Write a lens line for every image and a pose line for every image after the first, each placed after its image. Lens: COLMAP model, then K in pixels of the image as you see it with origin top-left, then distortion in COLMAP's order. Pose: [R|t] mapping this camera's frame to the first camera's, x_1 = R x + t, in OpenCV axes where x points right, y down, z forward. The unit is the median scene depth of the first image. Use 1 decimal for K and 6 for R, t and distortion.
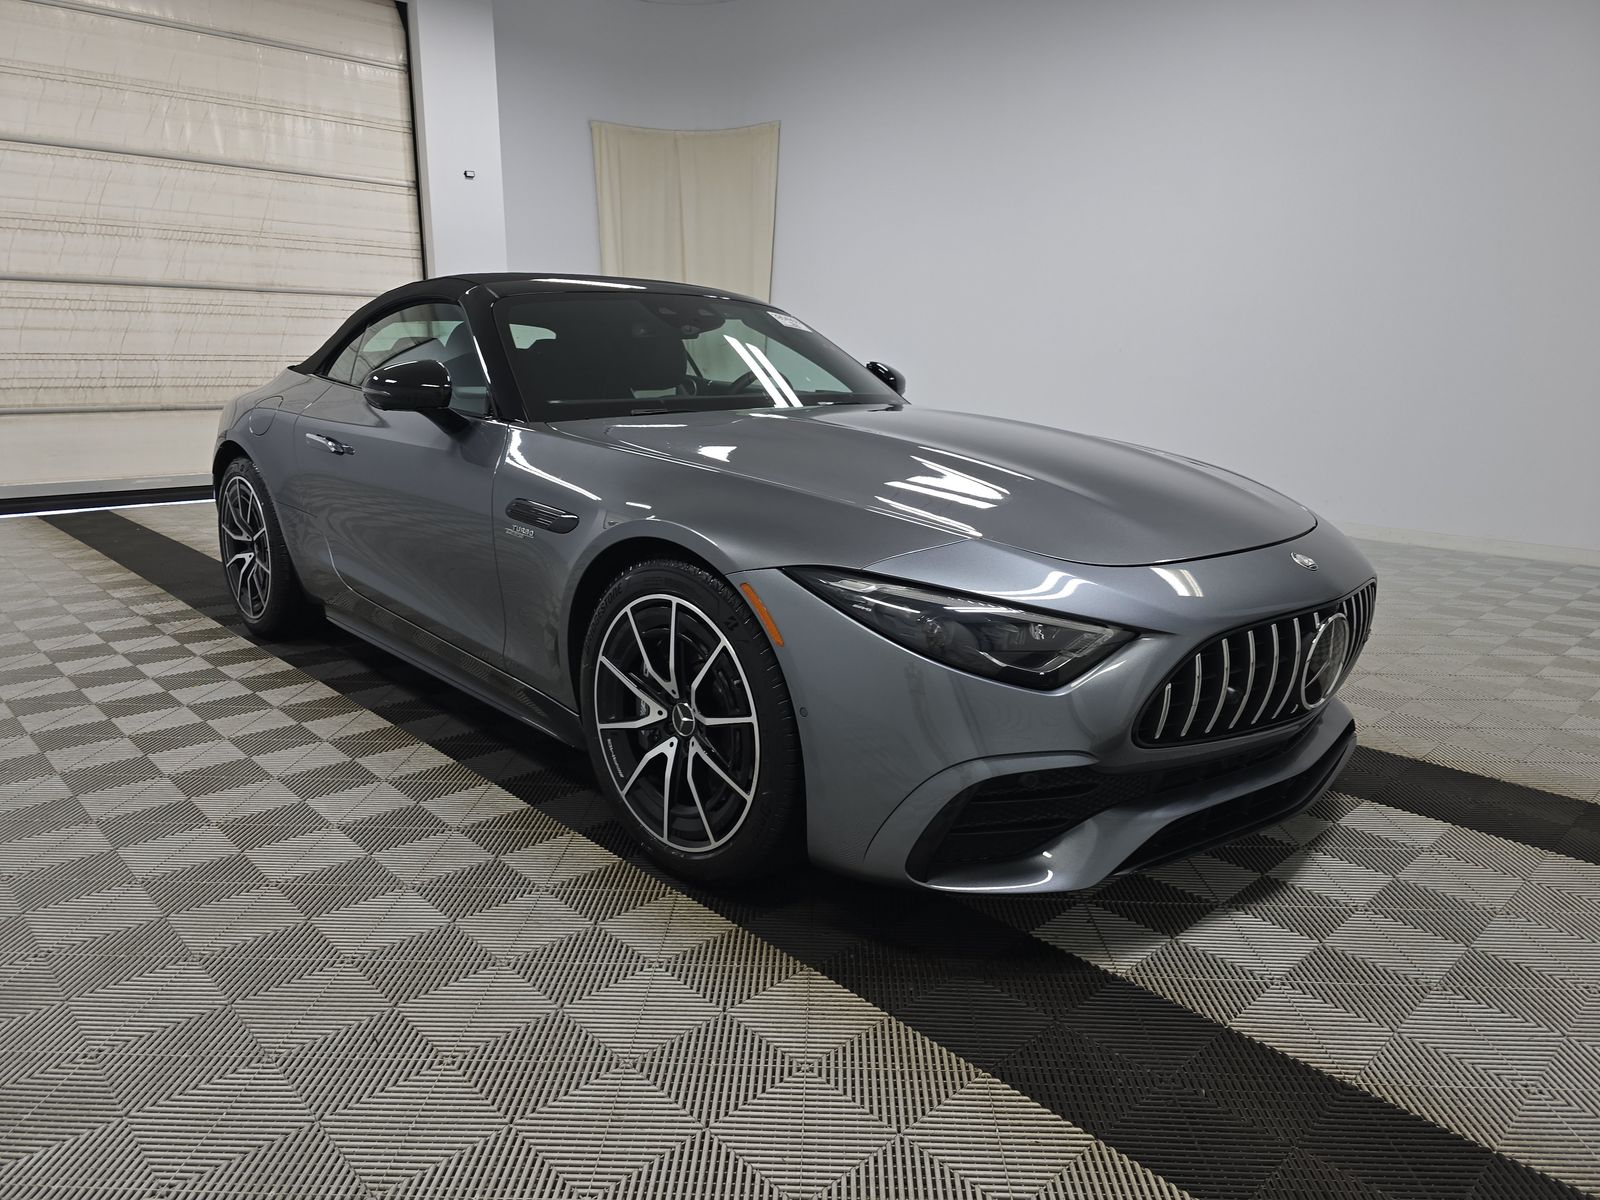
lens RADIAL K [[1071.5, 0, 802.0], [0, 1071.5, 630.3], [0, 0, 1]] dist [-0.002768, -0.007281]
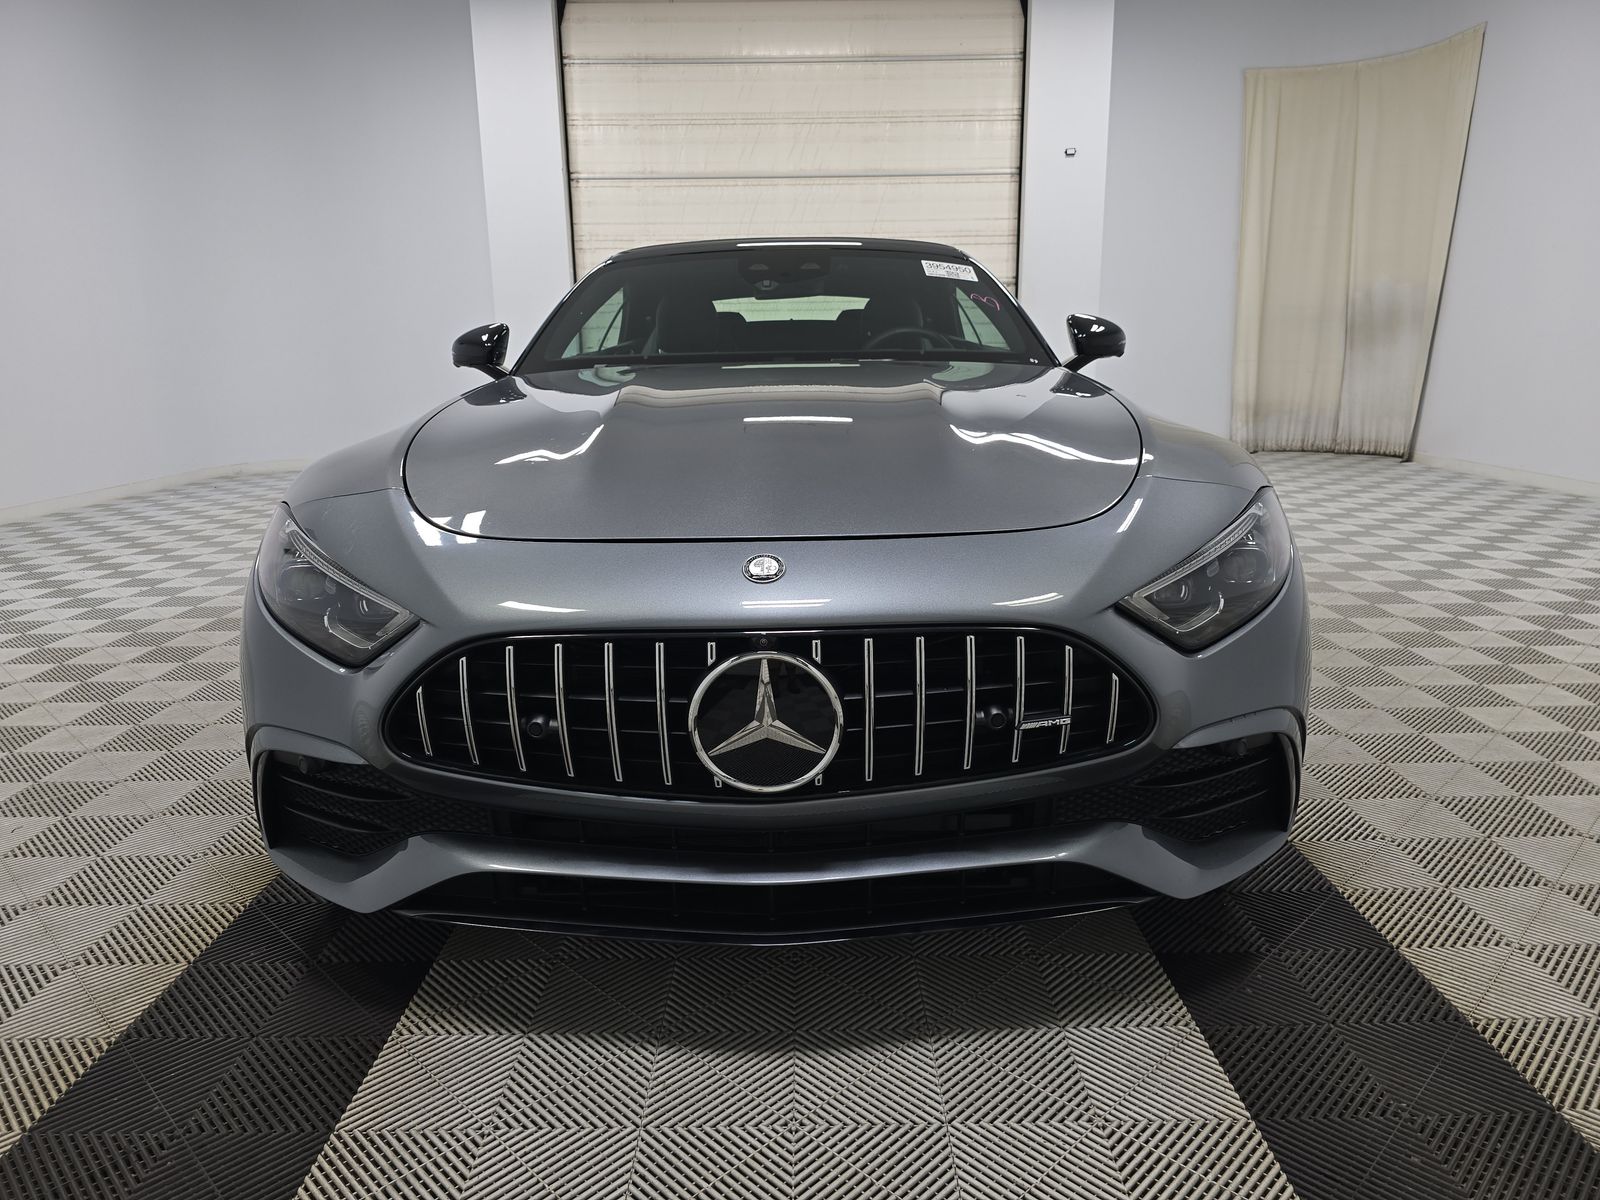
lens RADIAL K [[1070.1, 0, 800.0], [0, 1070.1, 600.0], [0, 0, 1]] dist [-0.000382, 0.000937]
pose [[0.723682, 0.131551, -0.677480, 0.224345], [-0.145788, 0.988652, 0.036242, -0.025161], [0.674559, 0.072541, 0.734648, 0.155141]]
